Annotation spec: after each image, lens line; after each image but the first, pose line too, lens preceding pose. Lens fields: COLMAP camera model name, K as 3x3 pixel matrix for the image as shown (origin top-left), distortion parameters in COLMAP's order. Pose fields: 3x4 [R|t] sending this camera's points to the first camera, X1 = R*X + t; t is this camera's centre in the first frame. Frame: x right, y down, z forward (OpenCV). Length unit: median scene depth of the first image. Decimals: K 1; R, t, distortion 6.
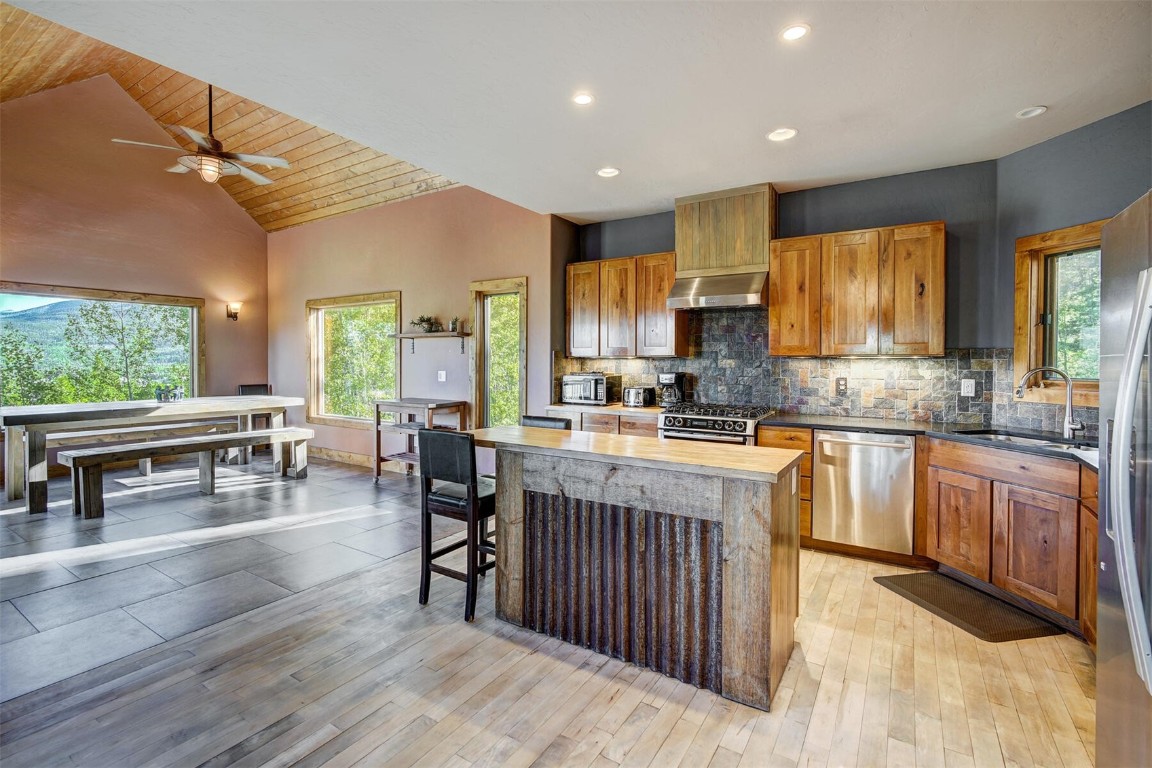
lens RADIAL K [[521.2, 0, 575.9], [0, 521.2, 372.5], [0, 0, 1]] dist [-0.004550, 0.001550]
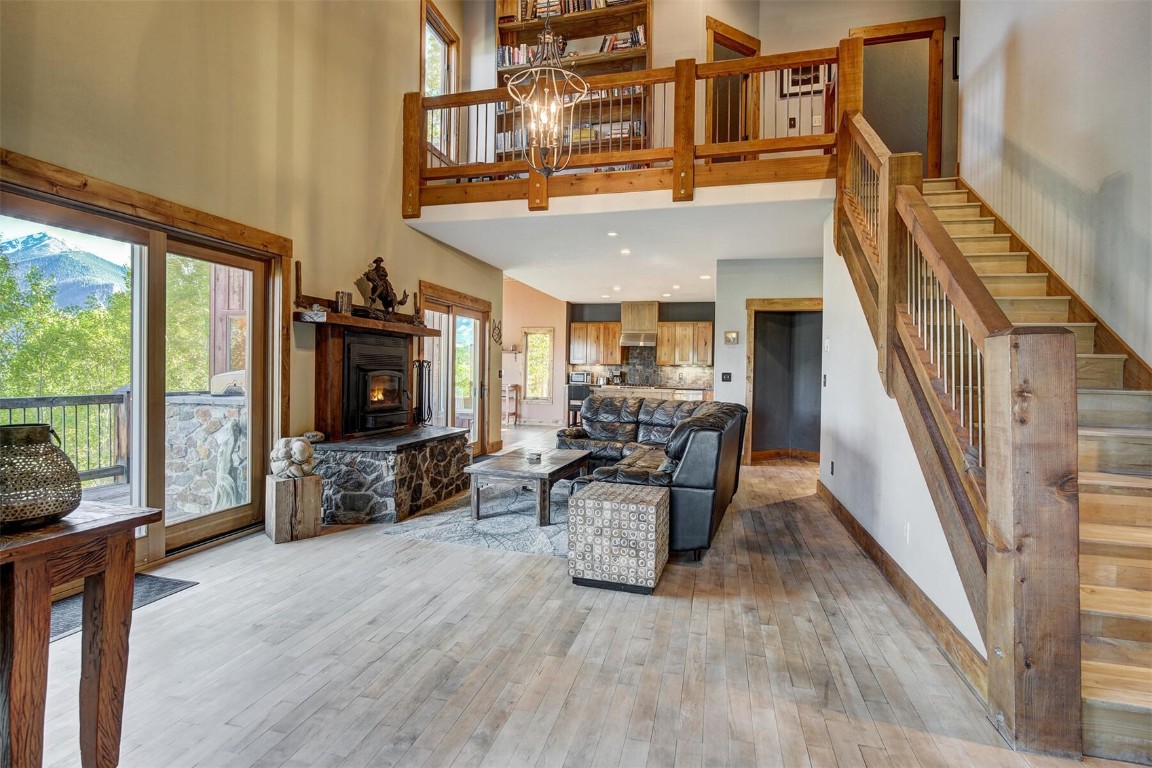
lens RADIAL K [[553.0, 0, 574.1], [0, 553.0, 378.5], [0, 0, 1]] dist [-0.000011, 0.000000]
pose [[0.946175, 0.009243, 0.323525, -0.895910], [-0.006051, 0.999923, -0.010872, 0.068230], [-0.323600, 0.008330, 0.946157, -1.463287]]
